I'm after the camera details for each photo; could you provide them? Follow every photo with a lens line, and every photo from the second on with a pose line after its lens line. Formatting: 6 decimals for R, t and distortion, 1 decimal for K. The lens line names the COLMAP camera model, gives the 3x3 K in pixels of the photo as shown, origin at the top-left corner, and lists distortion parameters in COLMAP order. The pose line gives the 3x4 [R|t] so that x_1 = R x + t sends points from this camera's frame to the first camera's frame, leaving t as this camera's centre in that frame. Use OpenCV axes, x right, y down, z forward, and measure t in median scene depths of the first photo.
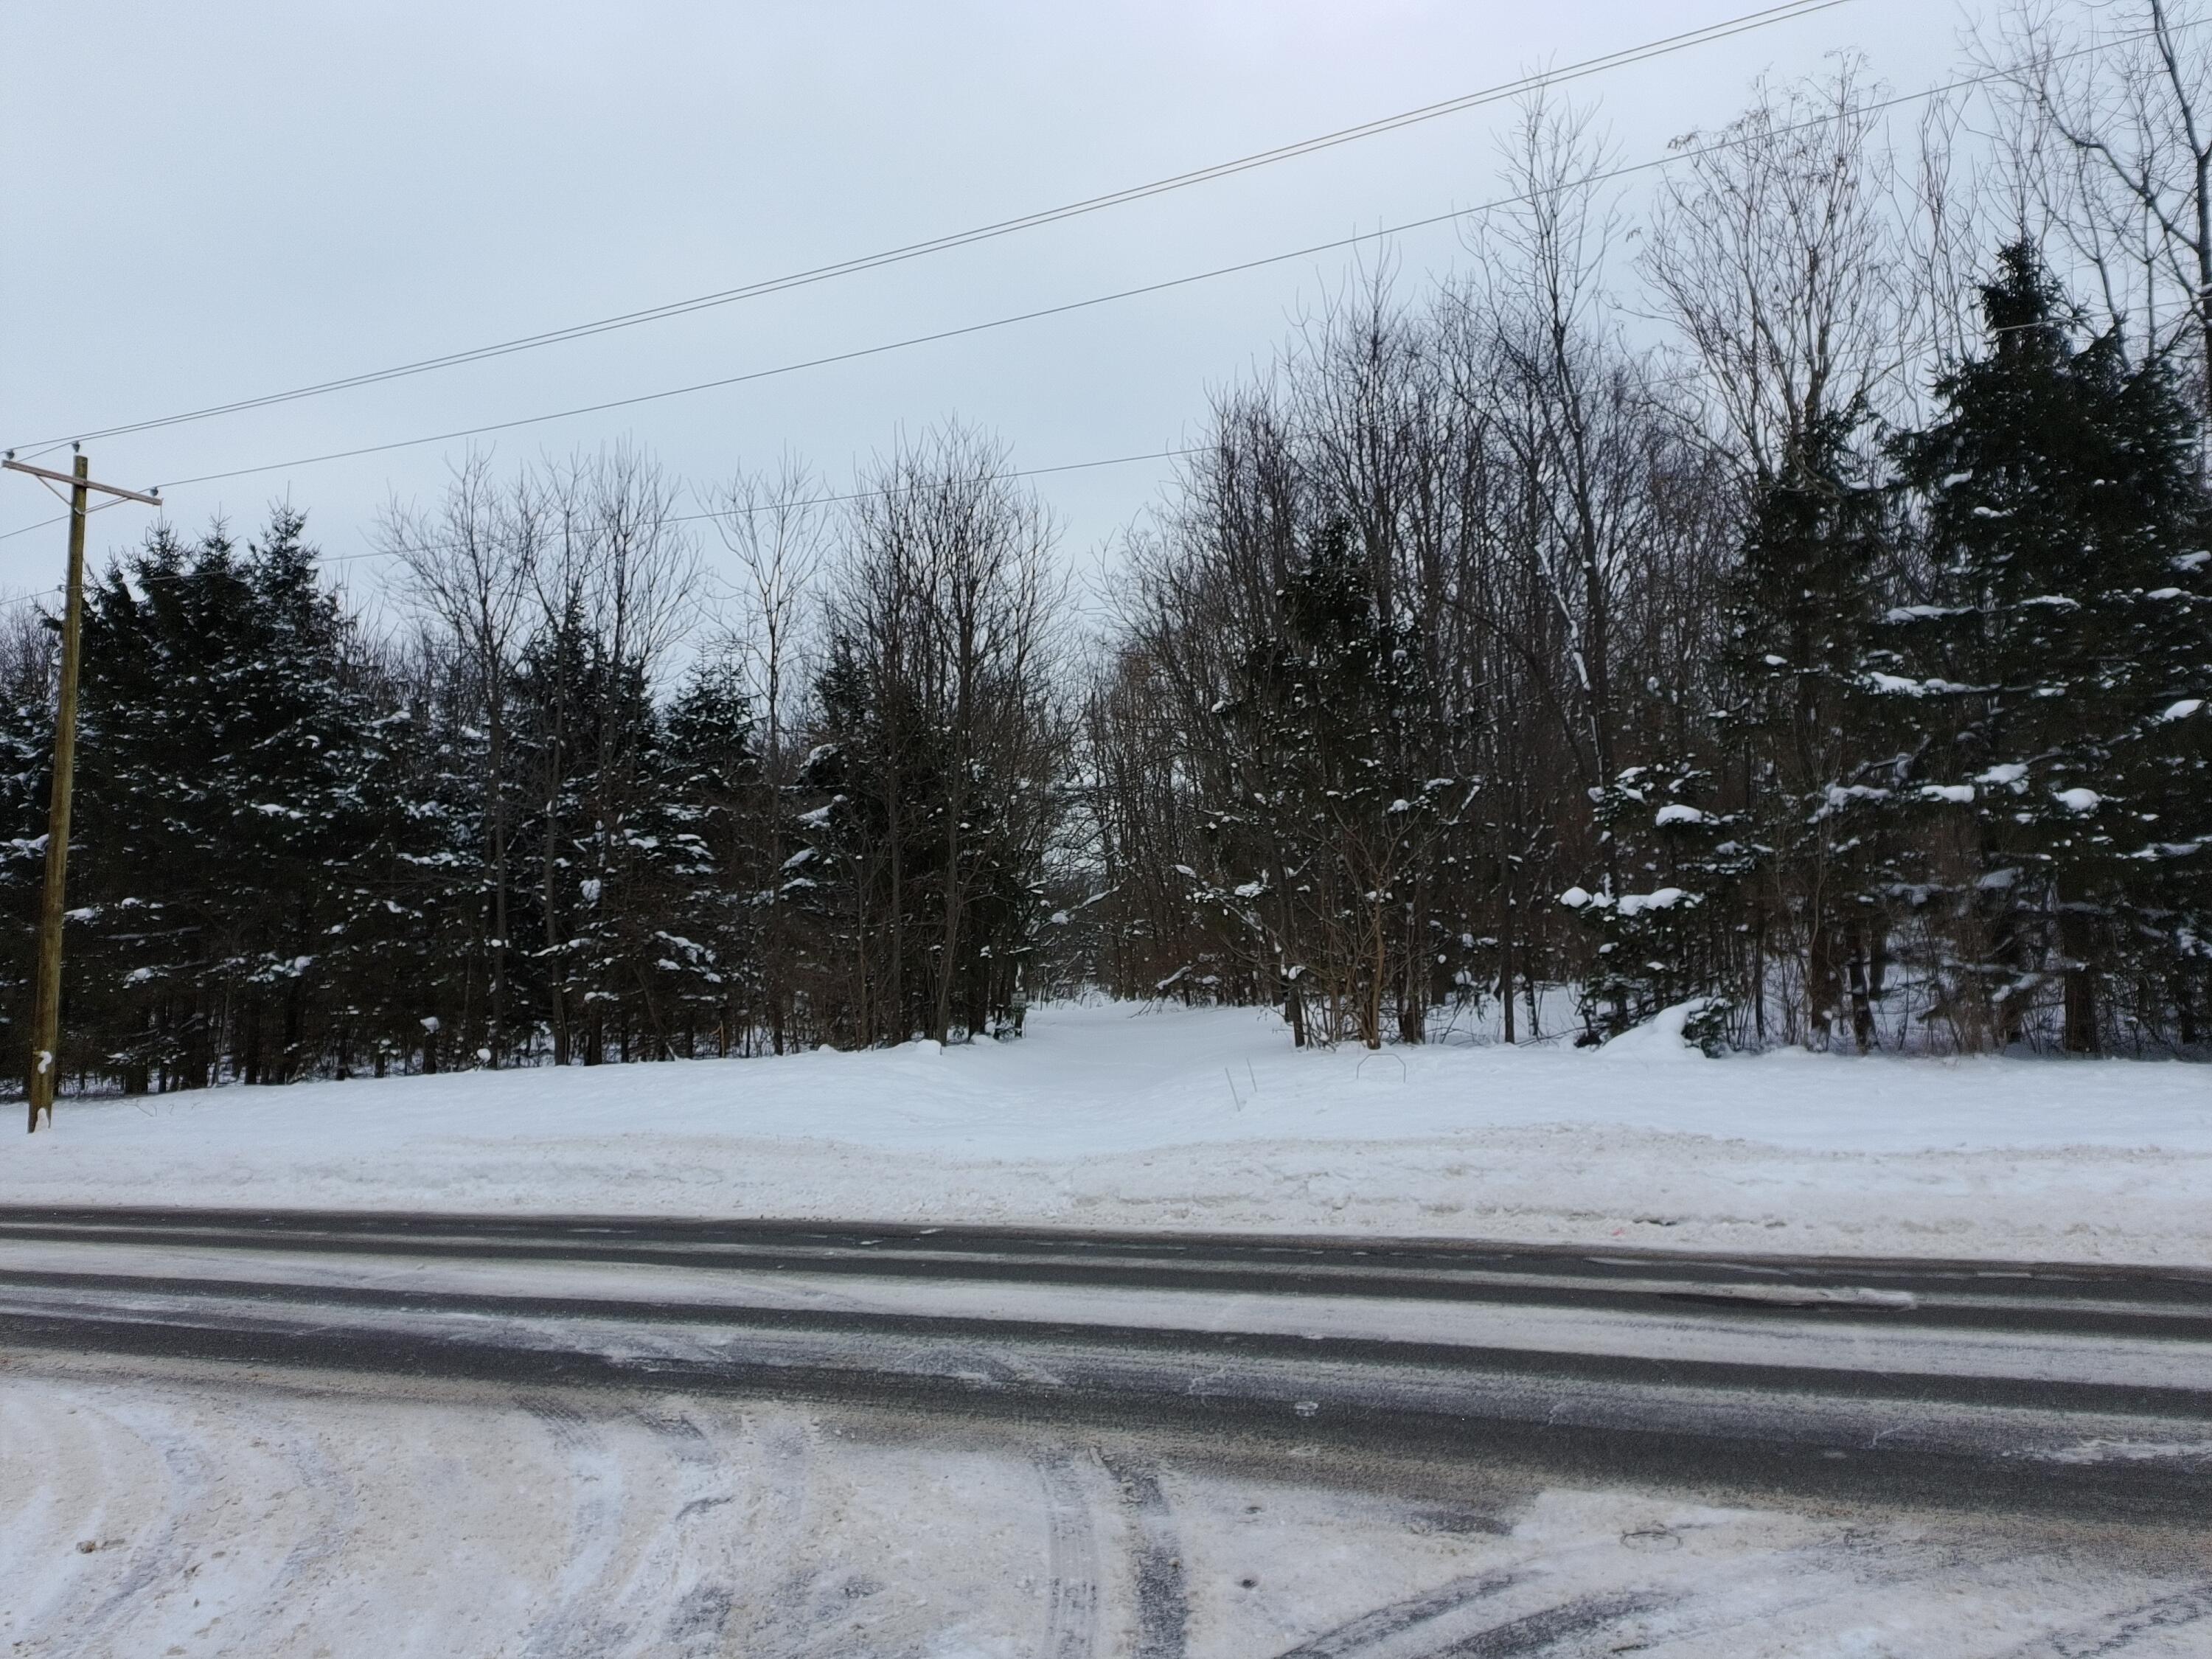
lens RADIAL K [[1699.6, 0, 1106.0], [0, 1699.6, 829.5], [0, 0, 1]] dist [0.083126, -0.067245]
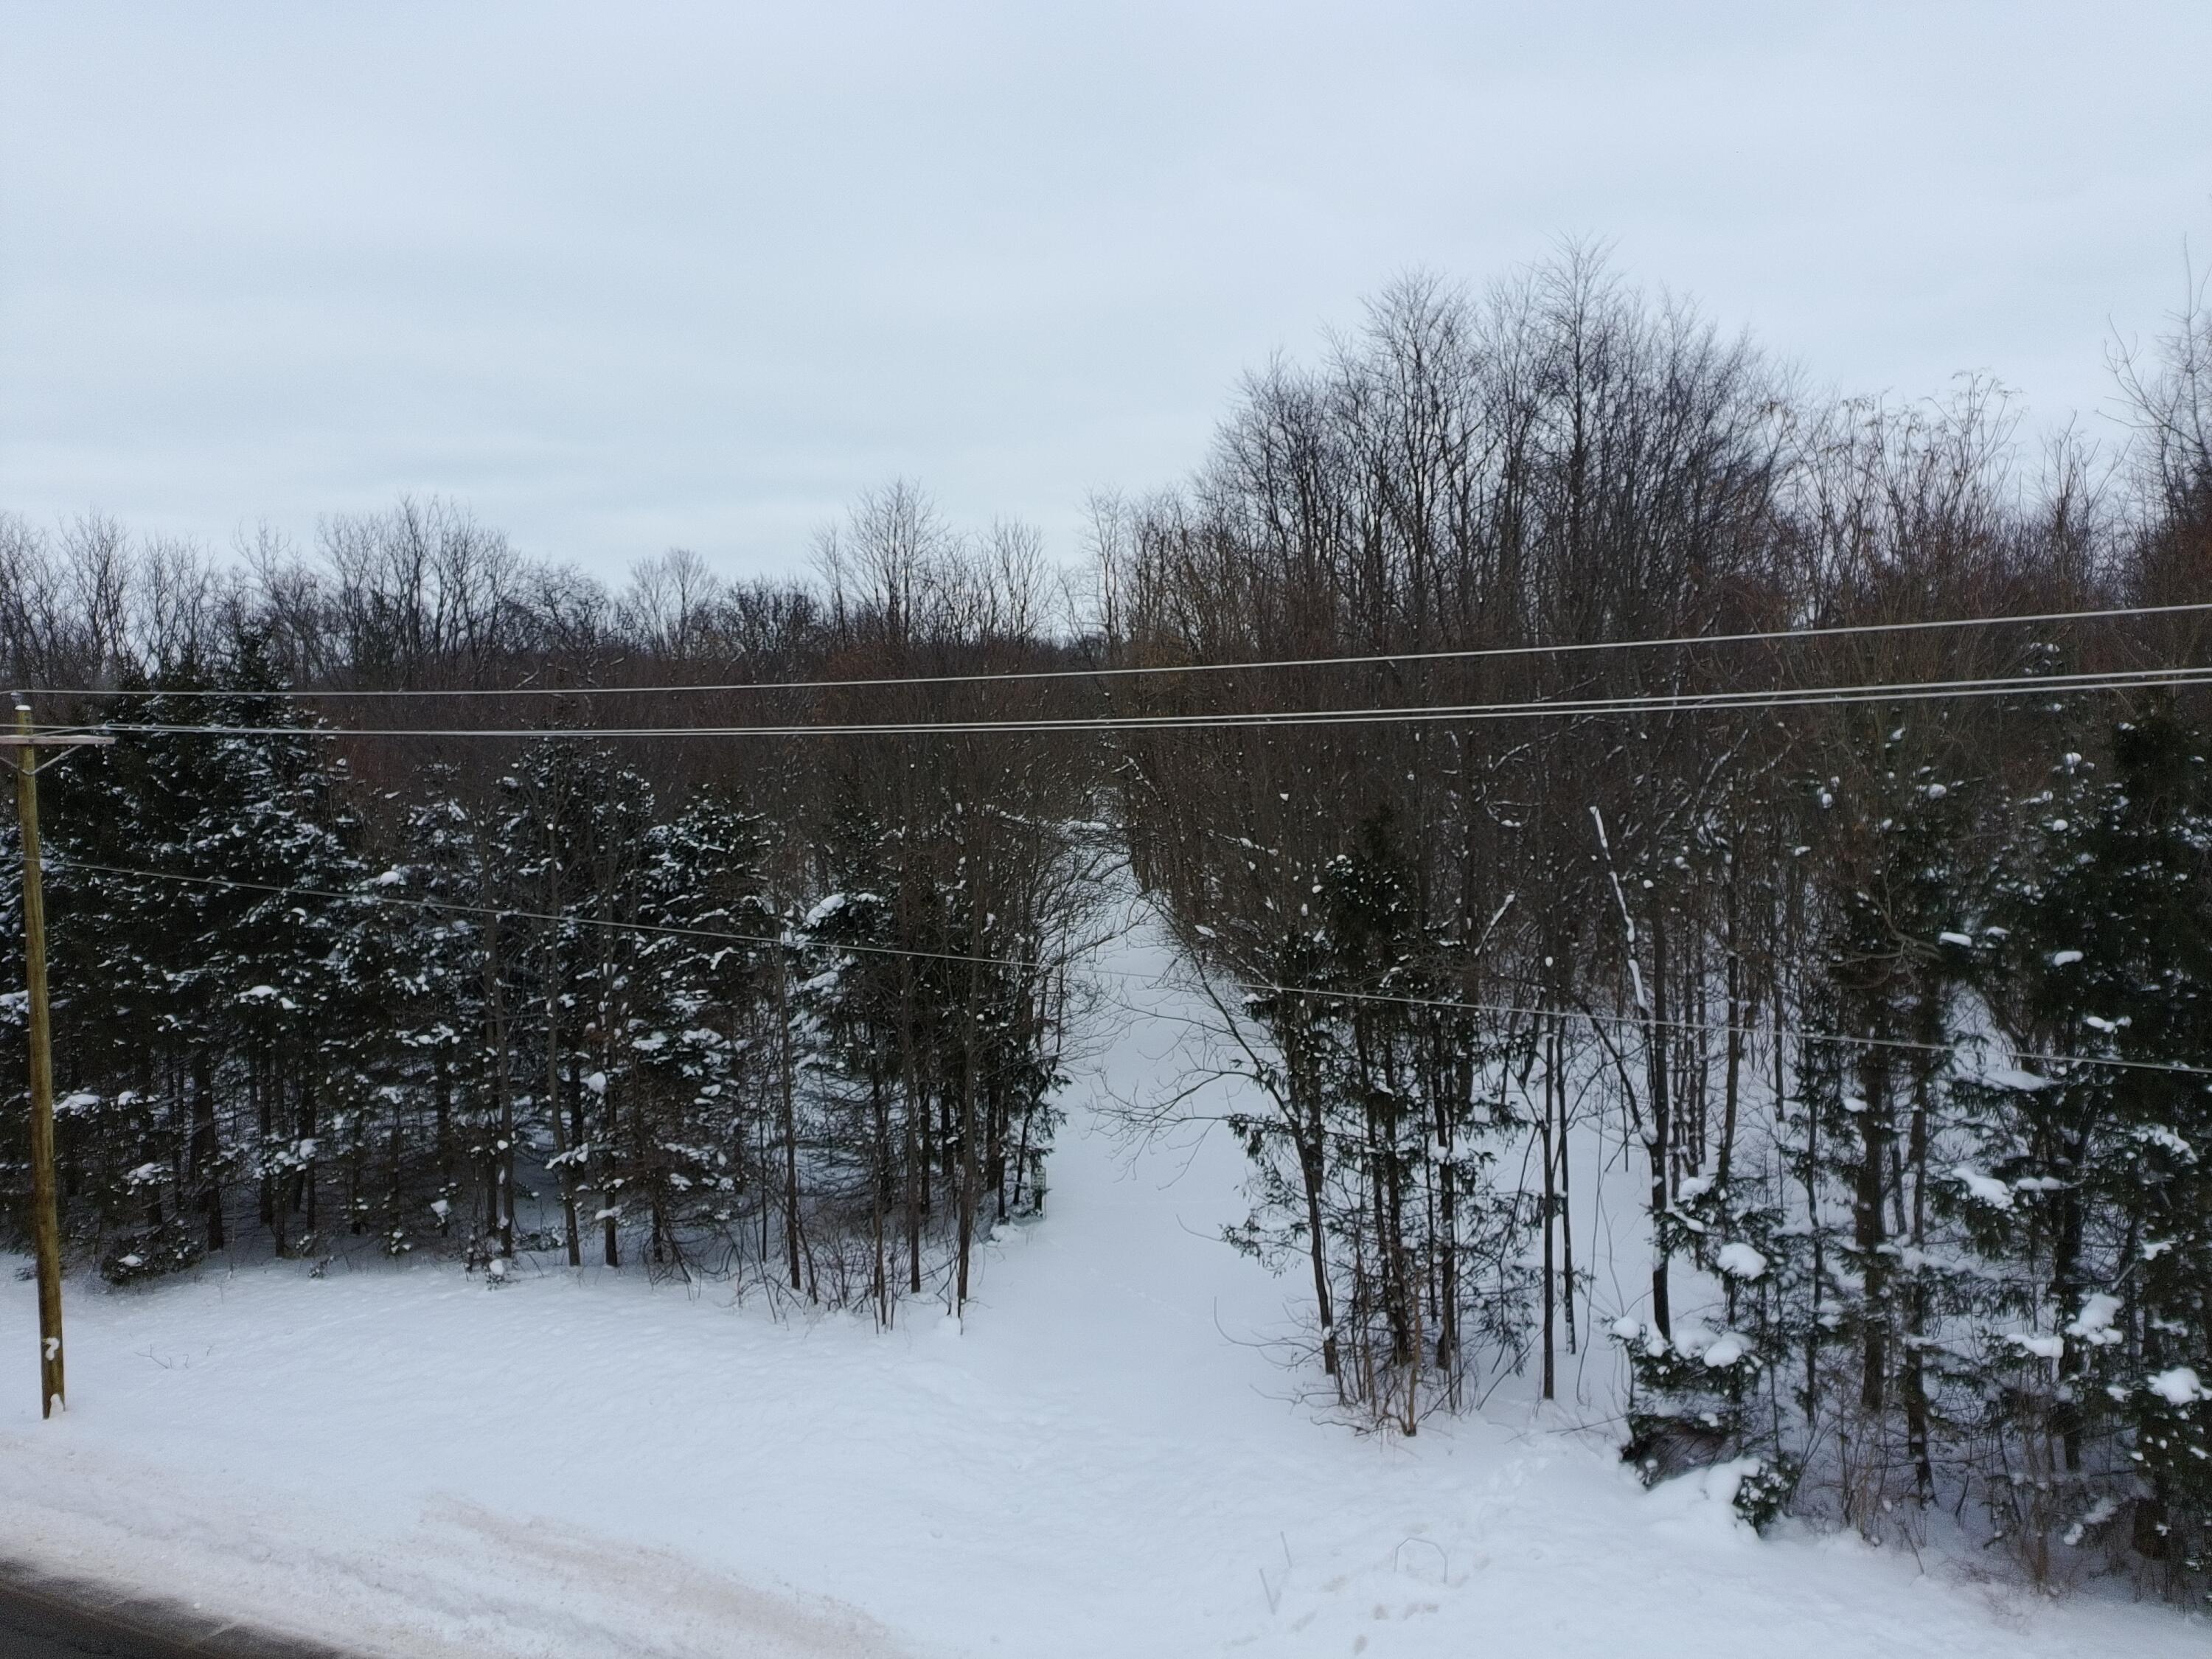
lens RADIAL K [[1709.6, 0, 1106.0], [0, 1709.6, 829.5], [0, 0, 1]] dist [0.049275, -0.002876]
pose [[0.999986, -0.000422, -0.005281, -0.007334], [0.001352, 0.984137, 0.177405, -0.273092], [0.005122, -0.177409, 0.984124, 0.068159]]
